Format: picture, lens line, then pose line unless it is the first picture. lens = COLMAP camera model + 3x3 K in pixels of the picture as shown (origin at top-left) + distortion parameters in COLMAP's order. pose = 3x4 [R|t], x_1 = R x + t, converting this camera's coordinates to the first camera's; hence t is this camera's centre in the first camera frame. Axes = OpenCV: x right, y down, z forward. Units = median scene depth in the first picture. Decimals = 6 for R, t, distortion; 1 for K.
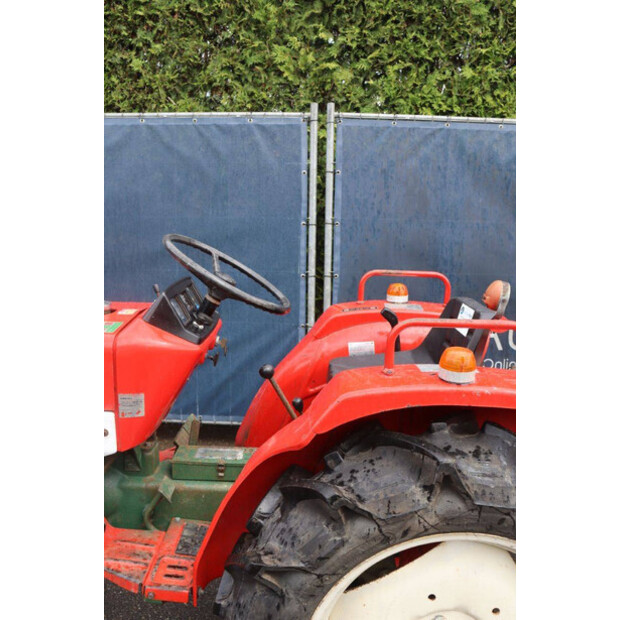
lens RADIAL K [[567.9, 0, 302.7], [0, 567.9, 311.2], [0, 0, 1]] dist [-0.150101, 0.181969]
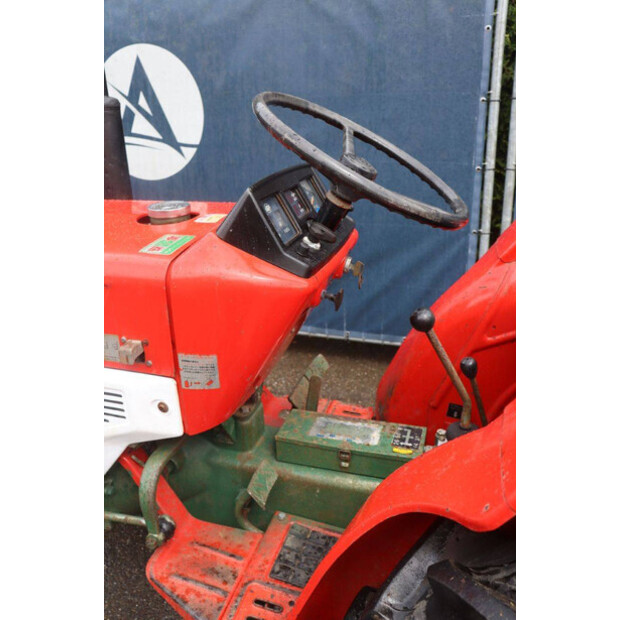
lens RADIAL K [[538.8, 0, 310.0], [0, 538.8, 310.0], [0, 0, 1]] dist [-0.092373, 0.013124]
pose [[0.959859, 0.064112, -0.273057, -0.011043], [-0.011575, 0.981751, 0.189820, -0.007125], [0.280243, -0.179040, 0.943085, 0.211705]]
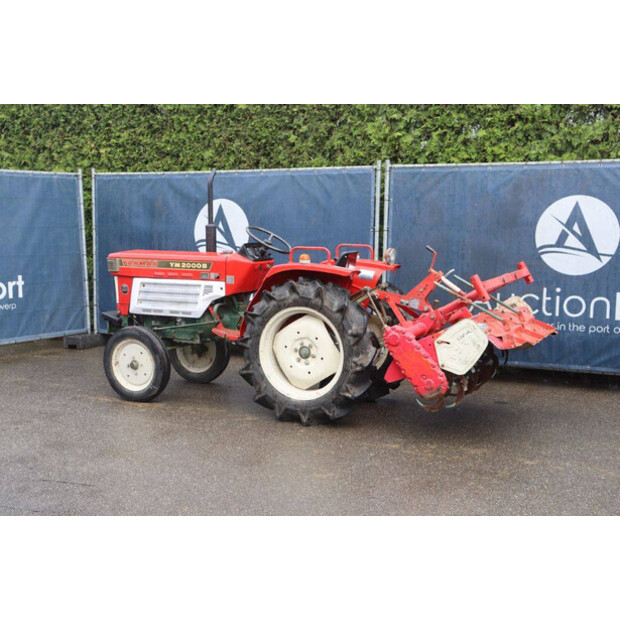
lens RADIAL K [[792.3, 0, 310.0], [0, 792.3, 310.0], [0, 0, 1]] dist [0.012906, 0.010508]
pose [[0.904010, 0.036774, -0.425926, 0.868439], [-0.076748, 0.994068, -0.077068, 0.282895], [0.420565, 0.102359, 0.901470, -1.212054]]
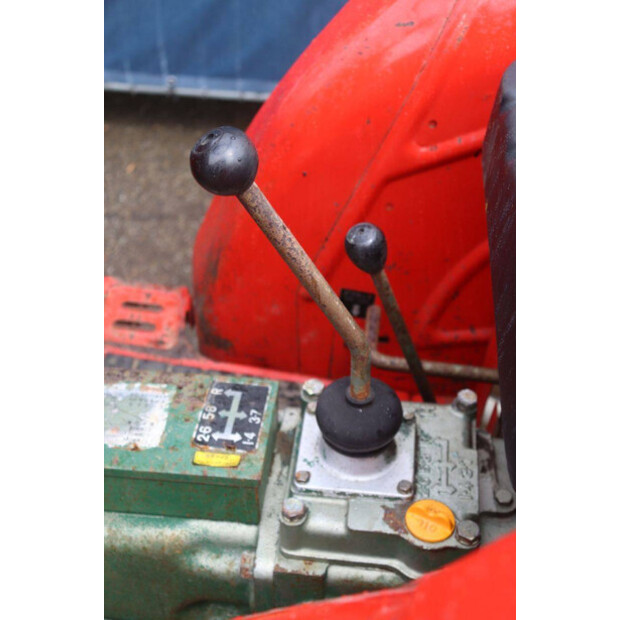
lens RADIAL K [[903.1, 0, 310.0], [0, 903.1, 310.0], [0, 0, 1]] dist [0.026793, 0.046066]
pose [[0.994058, 0.050821, -0.096256, 0.003995], [0.004201, 0.865743, 0.500470, -0.011058], [0.108767, -0.497901, 0.860386, 0.340119]]
